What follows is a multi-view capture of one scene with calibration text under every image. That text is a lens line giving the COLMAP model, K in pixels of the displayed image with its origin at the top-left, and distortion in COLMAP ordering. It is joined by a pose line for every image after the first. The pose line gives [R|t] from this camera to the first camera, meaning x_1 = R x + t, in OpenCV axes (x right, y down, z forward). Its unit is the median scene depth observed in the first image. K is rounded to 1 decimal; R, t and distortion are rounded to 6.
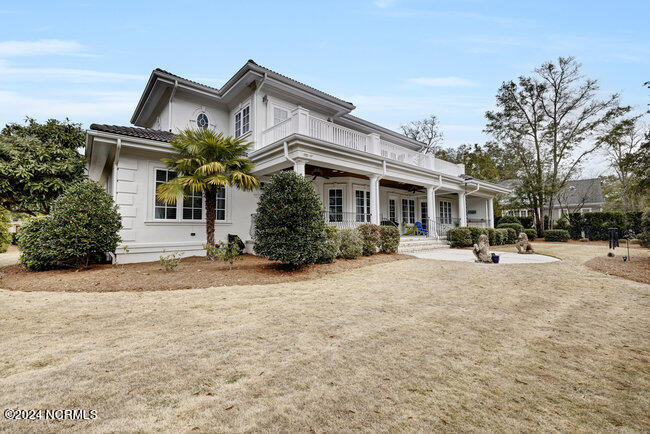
lens RADIAL K [[272.3, 0, 323.7], [0, 272.3, 217.8], [0, 0, 1]] dist [0.001334, 0.000247]
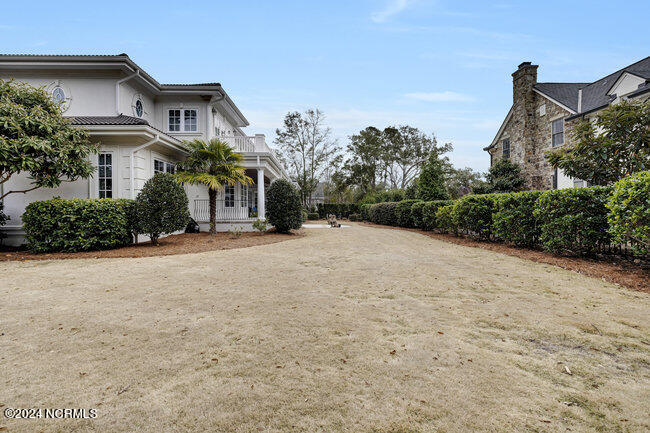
lens RADIAL K [[272.3, 0, 325.3], [0, 272.3, 215.6], [0, 0, 1]] dist [0.001334, 0.000247]
pose [[0.630692, -0.007573, 0.775997, -0.376839], [-0.029114, 0.999017, 0.033413, -0.000533], [-0.775487, -0.043666, 0.629852, -0.100634]]
